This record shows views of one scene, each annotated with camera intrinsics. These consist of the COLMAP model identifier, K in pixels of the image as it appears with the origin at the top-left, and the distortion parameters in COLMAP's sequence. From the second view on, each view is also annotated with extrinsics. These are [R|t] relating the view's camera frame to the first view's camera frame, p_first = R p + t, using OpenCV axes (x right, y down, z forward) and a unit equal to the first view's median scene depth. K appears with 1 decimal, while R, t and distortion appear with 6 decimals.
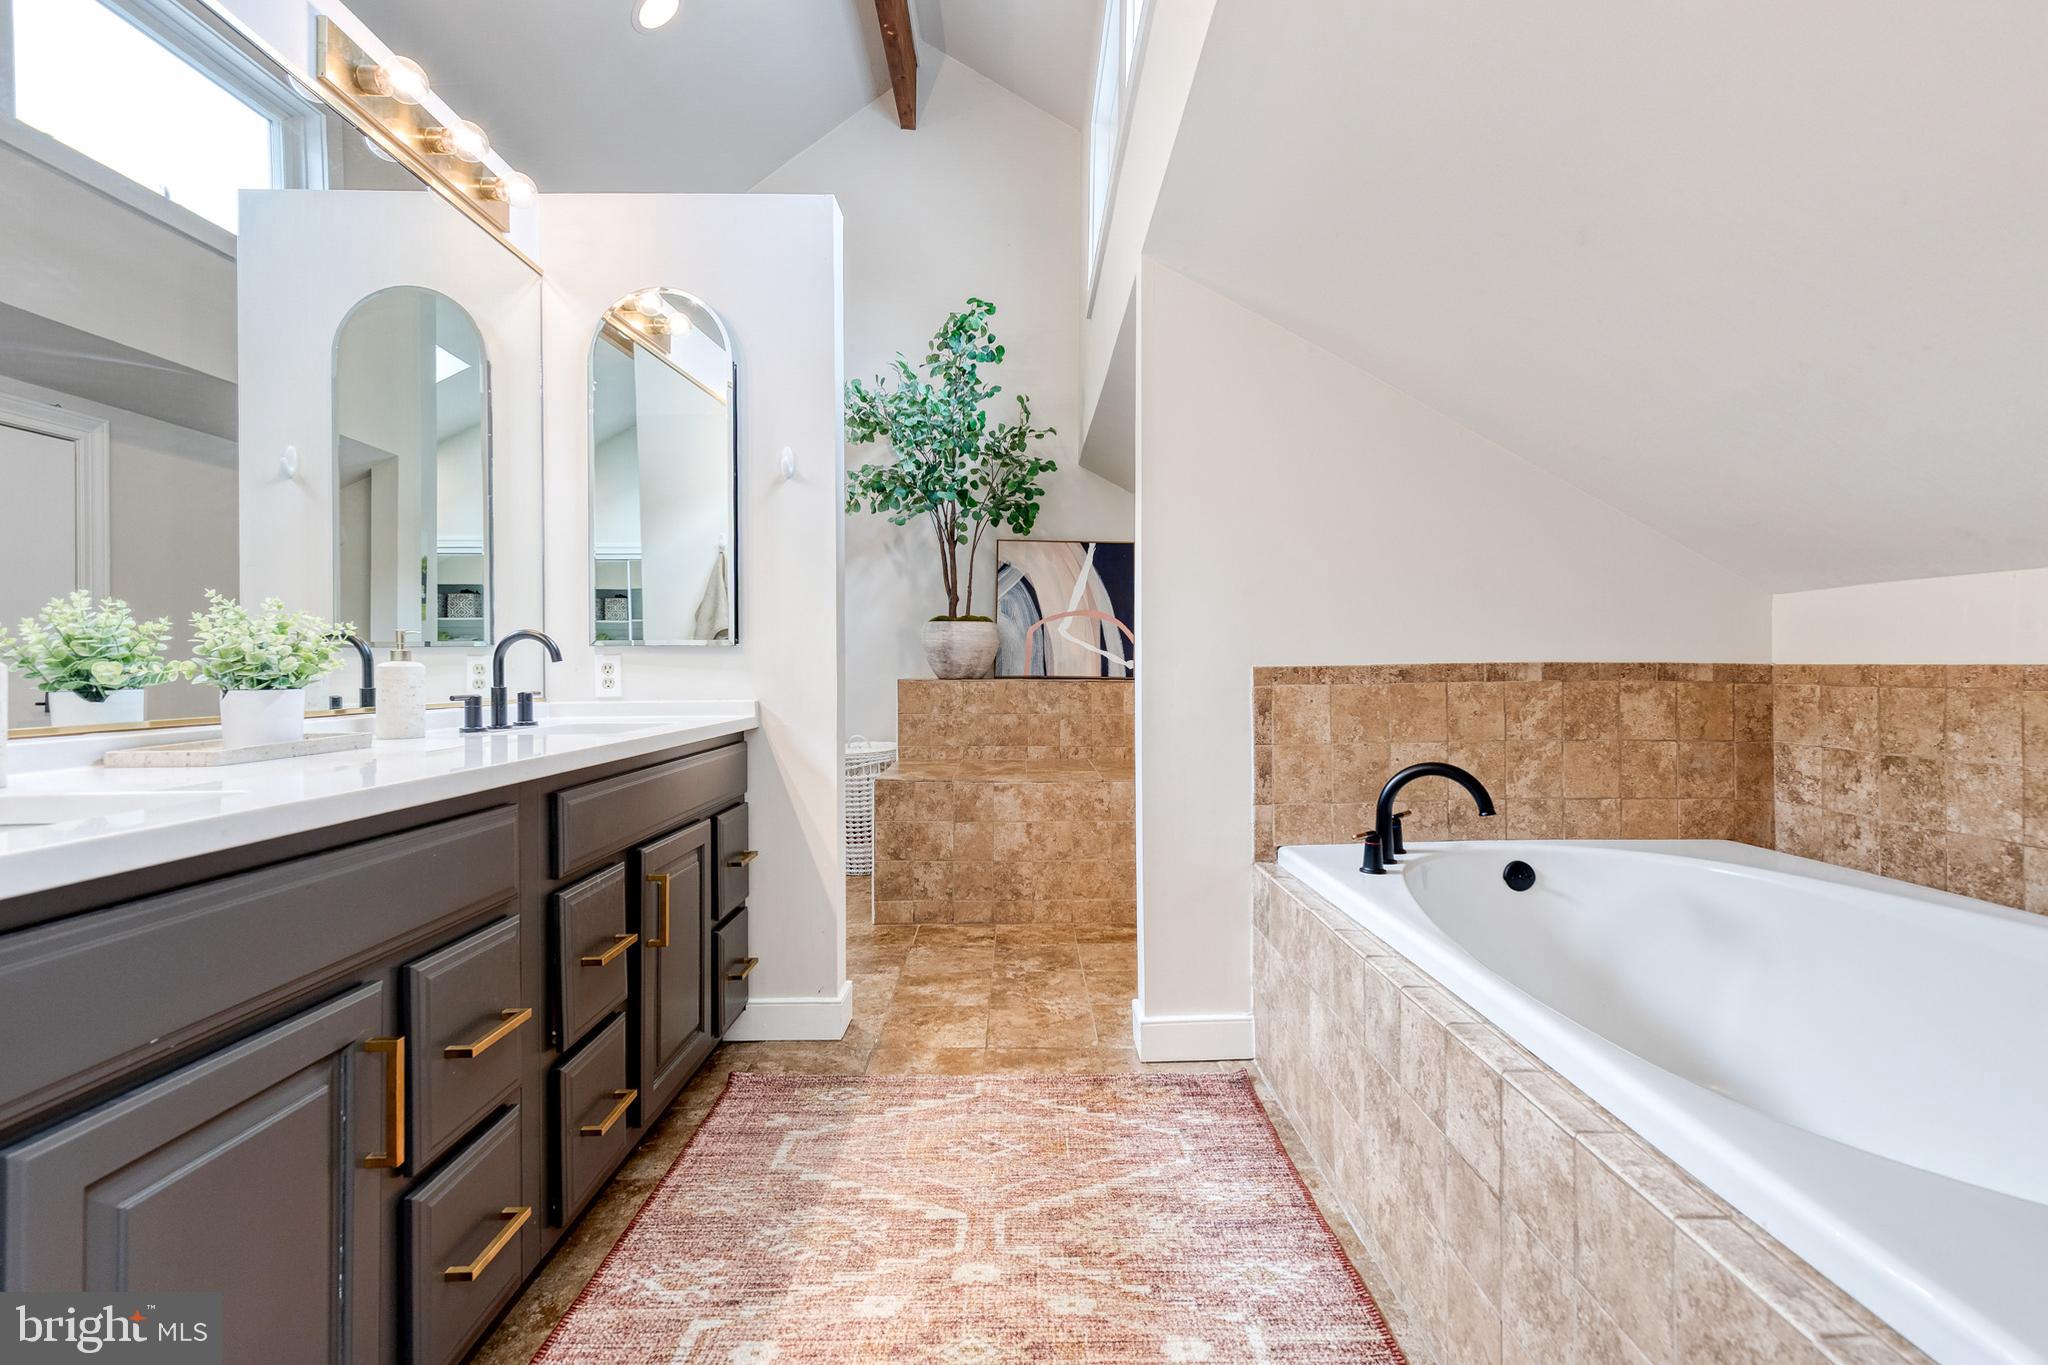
lens RADIAL K [[873.2, 0, 1026.0], [0, 873.2, 675.9], [0, 0, 1]] dist [0.000533, -0.000025]
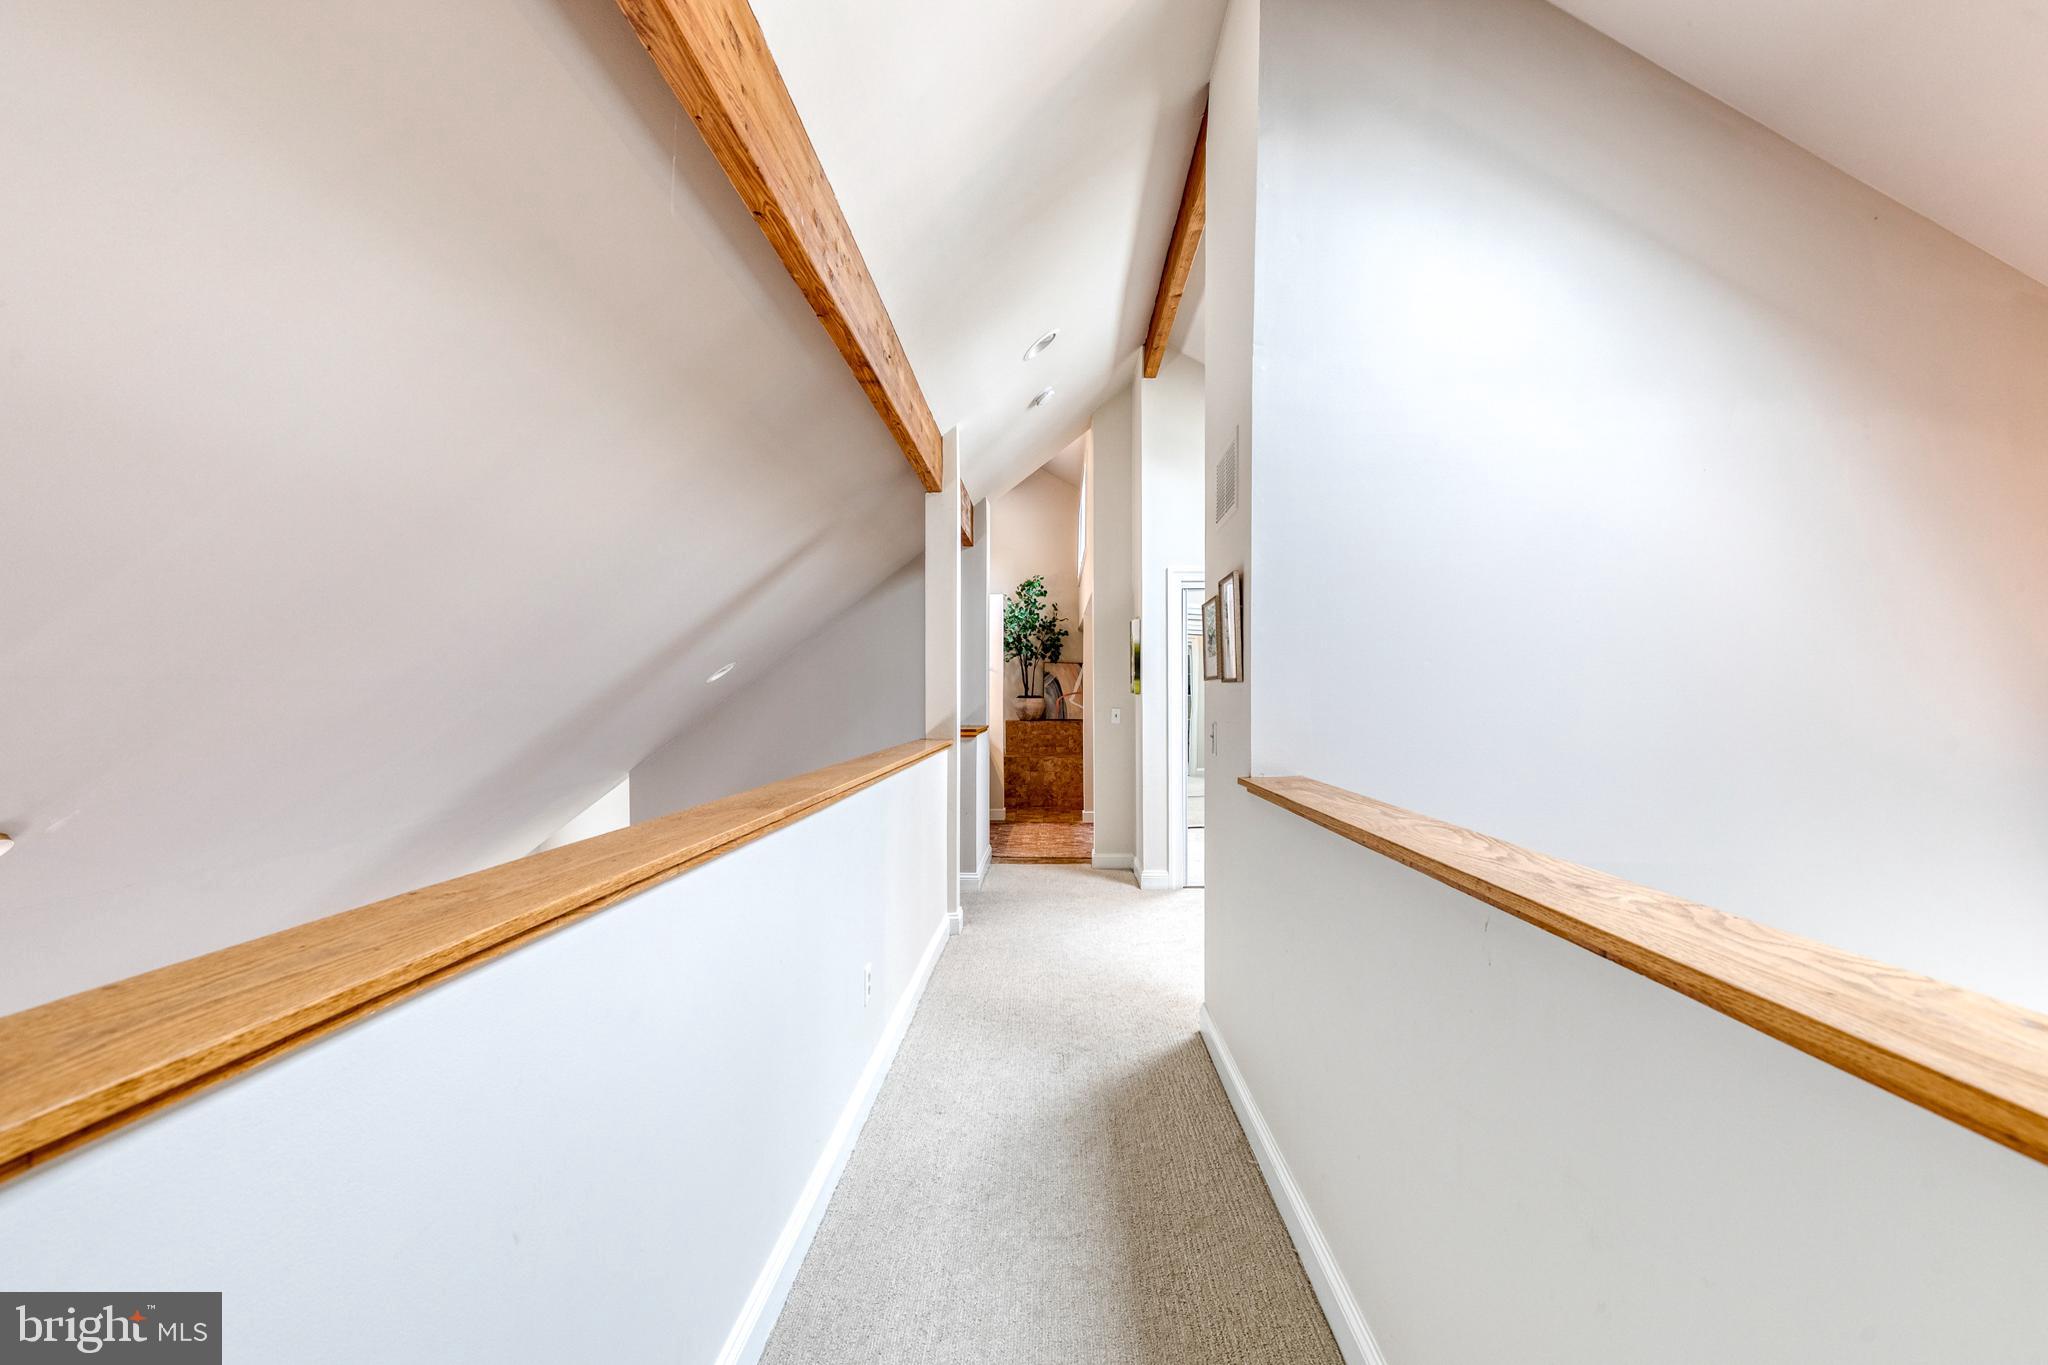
lens RADIAL K [[873.2, 0, 1023.7], [0, 873.2, 690.0], [0, 0, 1]] dist [0.000533, -0.000025]
pose [[0.998868, -0.000390, -0.047571, 0.027228], [-0.000190, 0.999926, -0.012200, -0.053780], [0.047573, 0.012195, 0.998793, -1.503675]]
